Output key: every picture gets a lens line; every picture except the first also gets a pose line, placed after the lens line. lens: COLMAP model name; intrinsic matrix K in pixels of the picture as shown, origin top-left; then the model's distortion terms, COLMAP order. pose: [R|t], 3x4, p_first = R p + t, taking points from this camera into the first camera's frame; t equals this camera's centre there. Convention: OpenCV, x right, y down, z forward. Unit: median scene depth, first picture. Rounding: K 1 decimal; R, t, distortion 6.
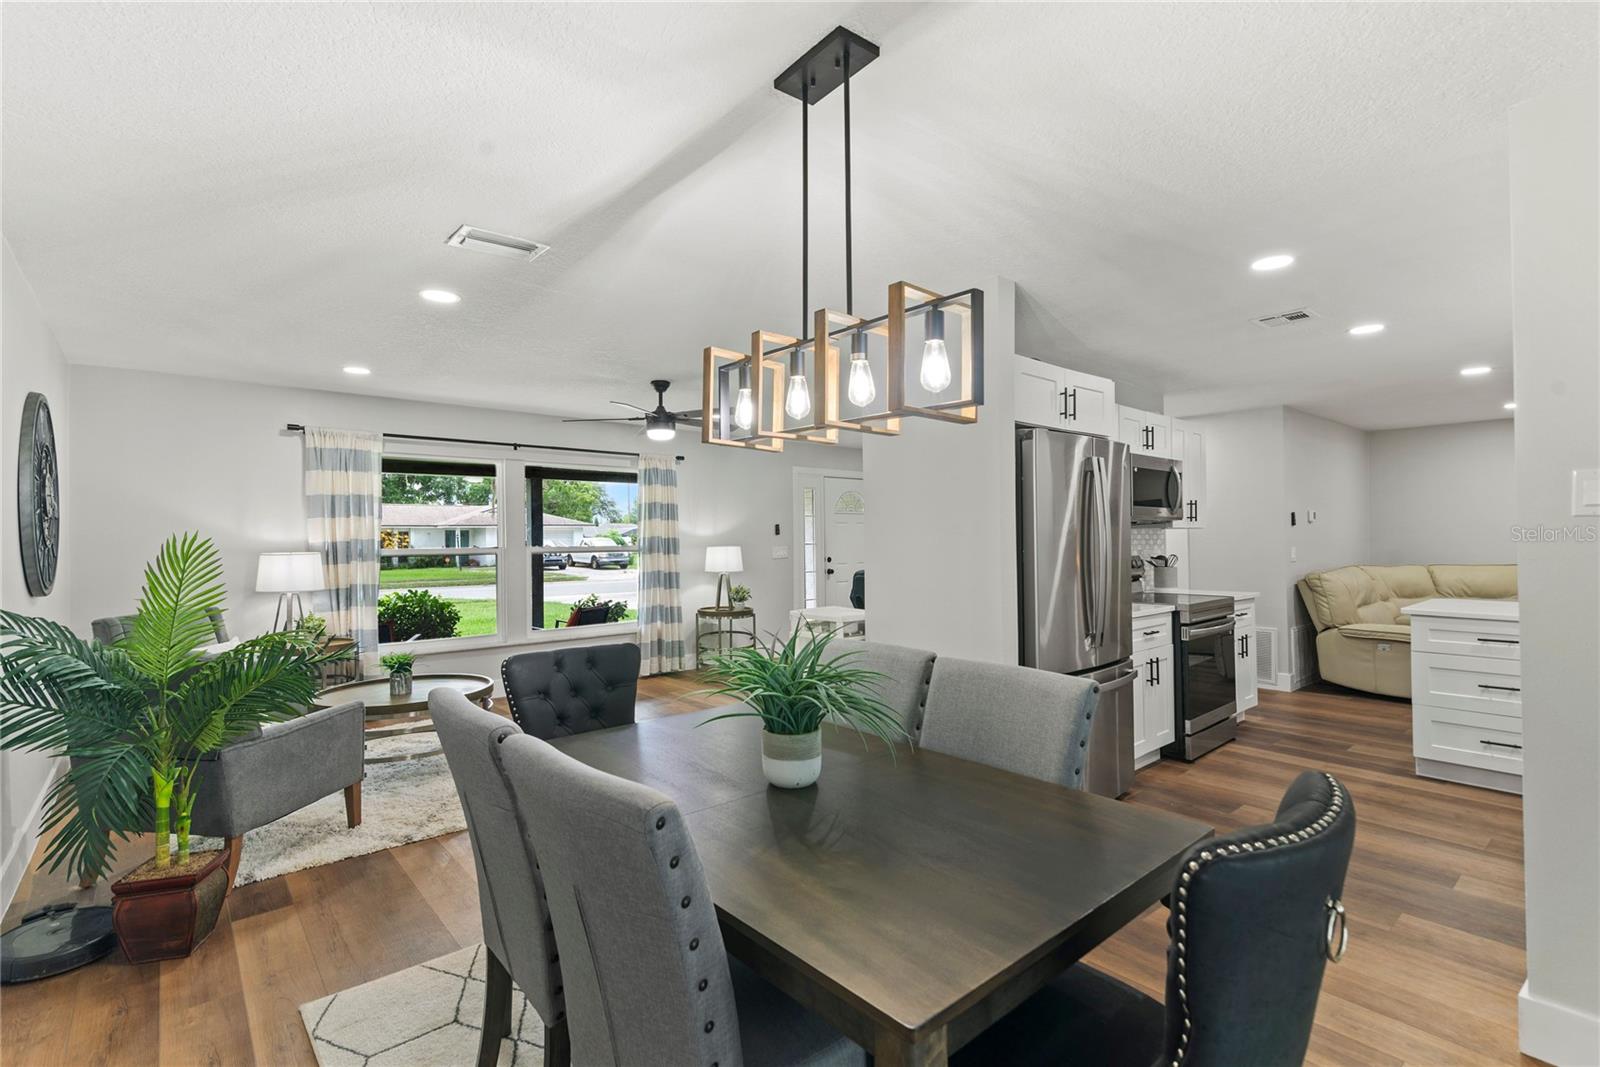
lens RADIAL K [[729.0, 0, 797.5], [0, 729.0, 539.1], [0, 0, 1]] dist [0.015920, -0.002251]
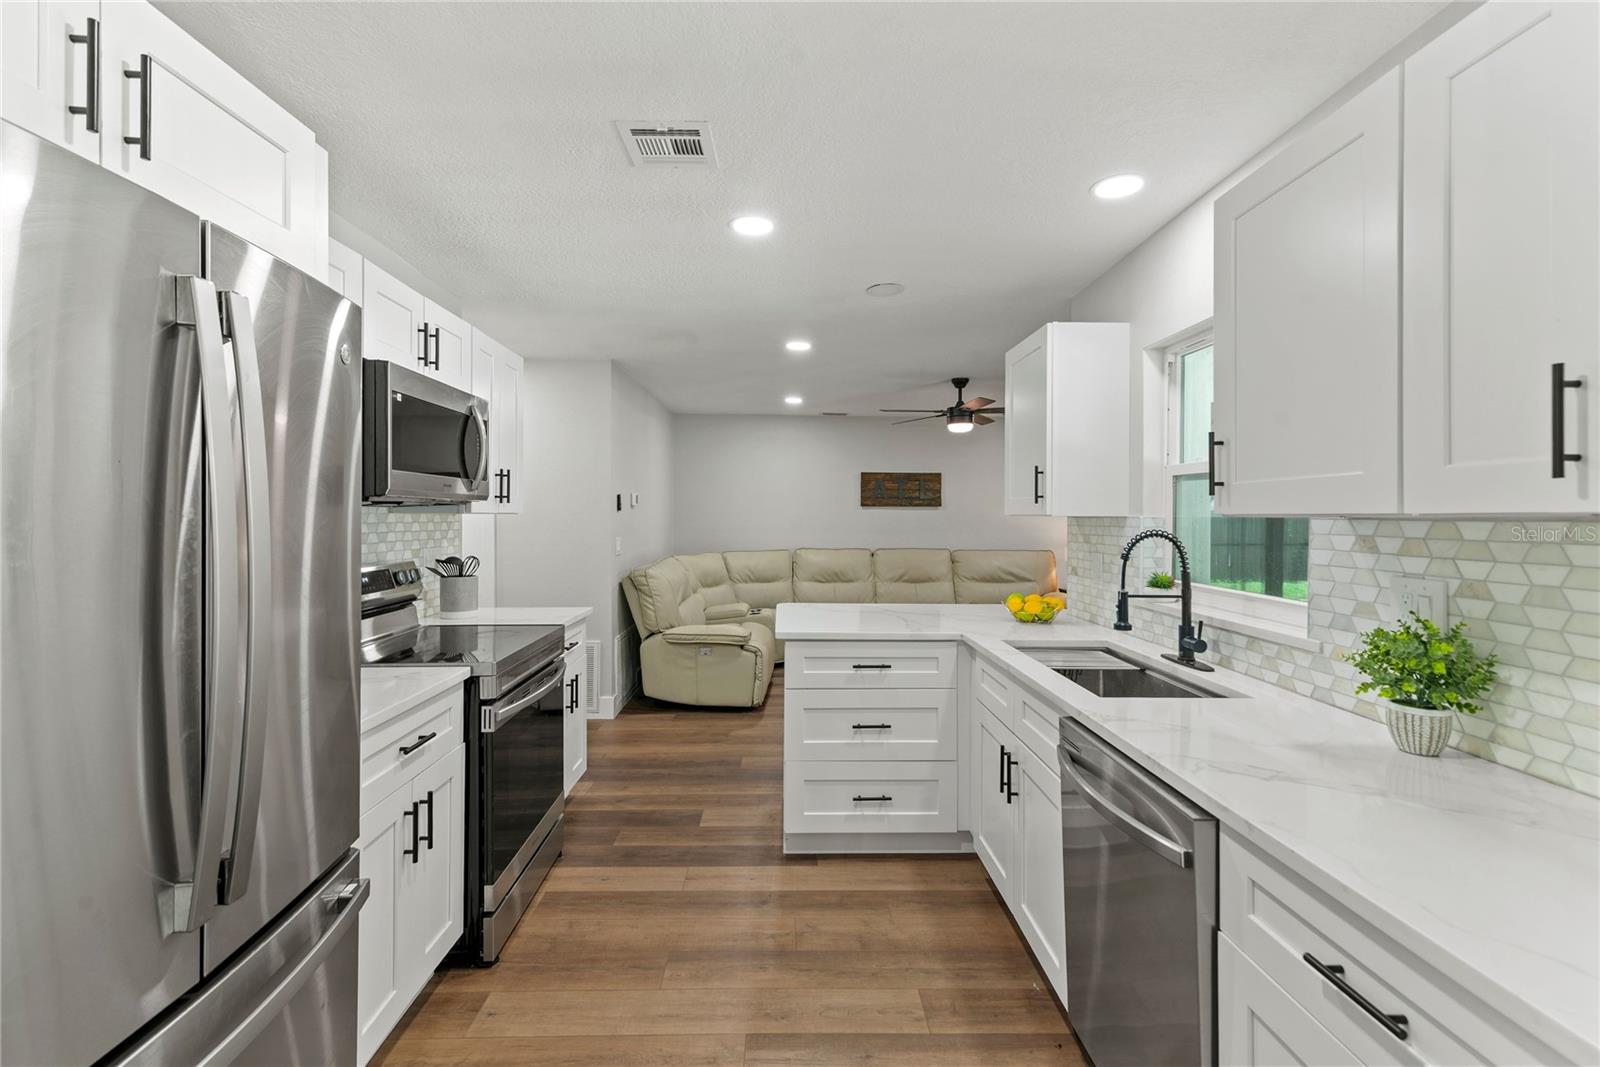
lens RADIAL K [[729.0, 0, 810.5], [0, 729.0, 511.2], [0, 0, 1]] dist [0.015920, -0.002251]
pose [[0.621620, 0.017029, 0.783134, 0.216856], [-0.010409, 0.999855, -0.013479, -0.011510], [-0.783249, 0.000227, 0.621707, 0.411787]]
